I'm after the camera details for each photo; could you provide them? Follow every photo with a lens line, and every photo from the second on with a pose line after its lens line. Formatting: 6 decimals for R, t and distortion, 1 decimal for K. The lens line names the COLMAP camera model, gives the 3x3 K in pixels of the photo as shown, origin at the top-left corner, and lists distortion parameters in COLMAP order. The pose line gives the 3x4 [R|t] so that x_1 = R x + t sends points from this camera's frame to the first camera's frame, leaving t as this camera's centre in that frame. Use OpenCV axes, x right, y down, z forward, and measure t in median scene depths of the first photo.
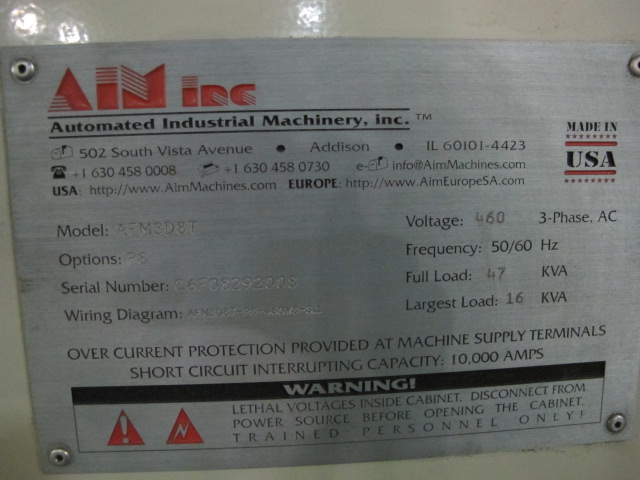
lens RADIAL K [[527.2, 0, 321.6], [0, 527.2, 239.7], [0, 0, 1]] dist [-0.121964, 0.028190]
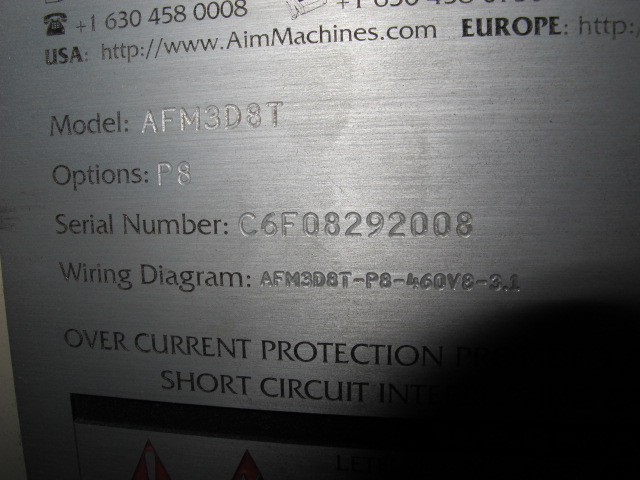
lens RADIAL K [[527.2, 0, 315.8], [0, 527.2, 241.2], [0, 0, 1]] dist [-0.121964, 0.028190]
pose [[0.960819, 0.057515, -0.271143, -0.059096], [-0.000289, 0.978441, 0.206525, -0.007666], [0.277176, -0.198354, 0.940122, 0.519229]]
